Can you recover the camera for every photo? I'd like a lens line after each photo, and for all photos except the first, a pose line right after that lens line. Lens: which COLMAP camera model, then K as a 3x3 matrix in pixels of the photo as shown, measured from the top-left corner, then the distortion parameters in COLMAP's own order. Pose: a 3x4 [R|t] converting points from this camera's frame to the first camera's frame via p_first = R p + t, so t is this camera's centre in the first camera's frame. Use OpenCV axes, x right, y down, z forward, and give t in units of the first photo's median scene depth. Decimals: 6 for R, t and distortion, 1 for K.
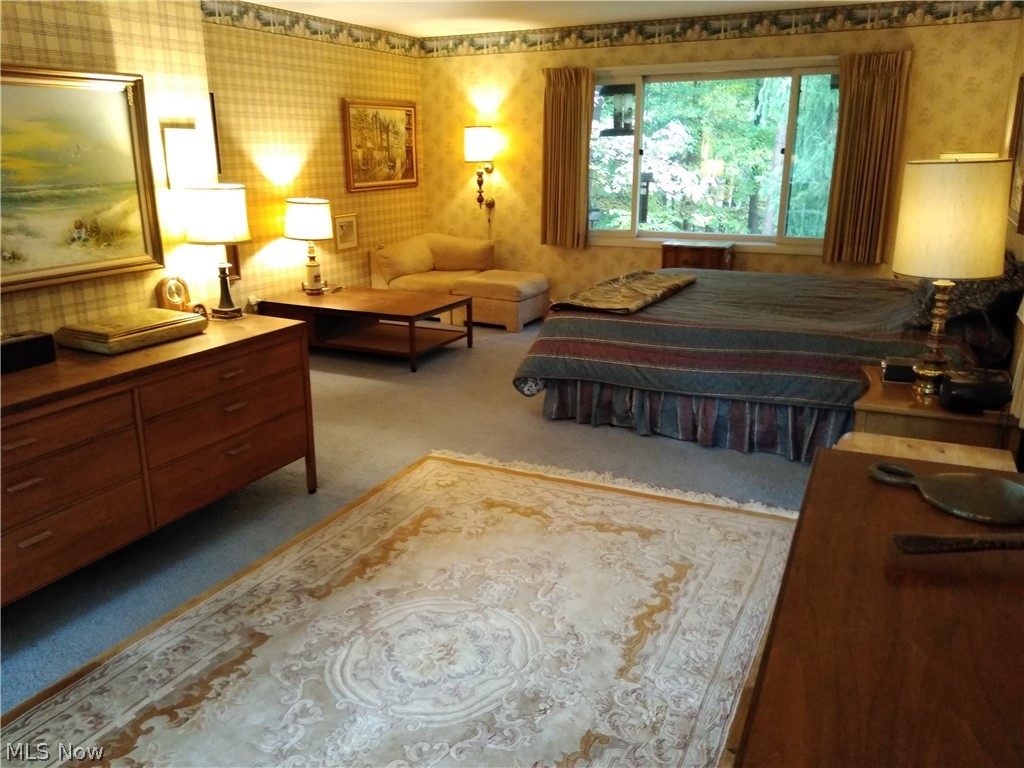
lens RADIAL K [[788.9, 0, 512.0], [0, 788.9, 384.0], [0, 0, 1]] dist [0.058217, -0.070329]
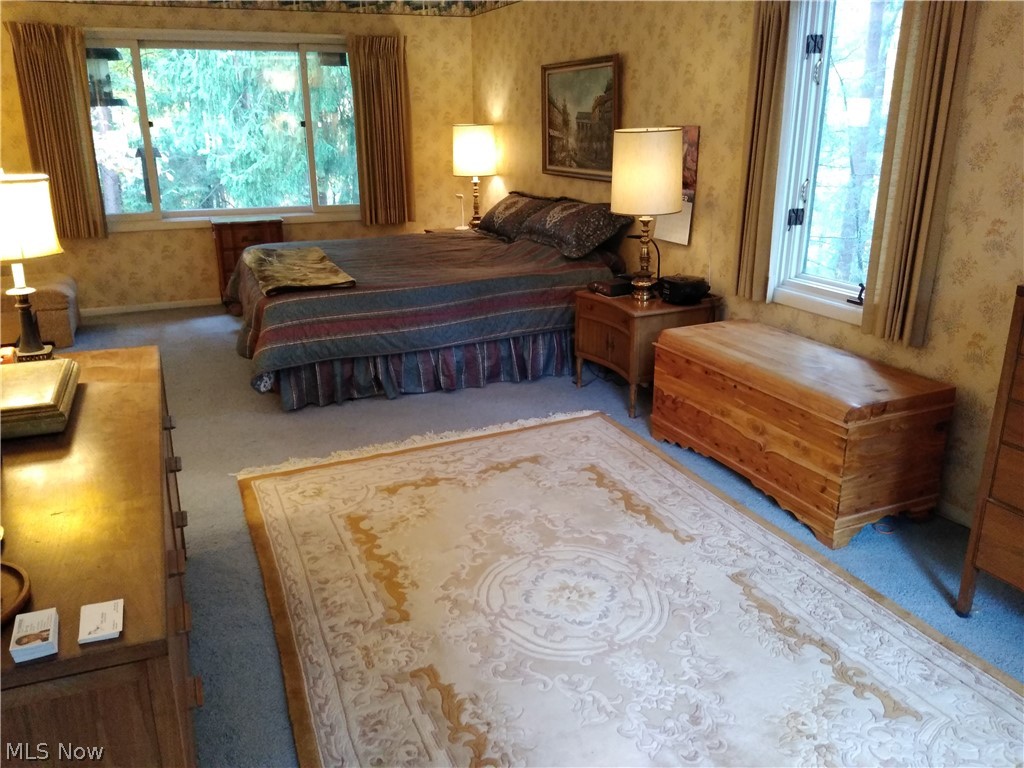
lens RADIAL K [[791.4, 0, 512.0], [0, 791.4, 384.0], [0, 0, 1]] dist [0.070794, -0.122553]
pose [[0.646419, -0.240381, 0.724127, -0.533682], [0.219241, 0.967568, 0.125481, -0.055406], [-0.730805, 0.077645, 0.678156, 0.191635]]
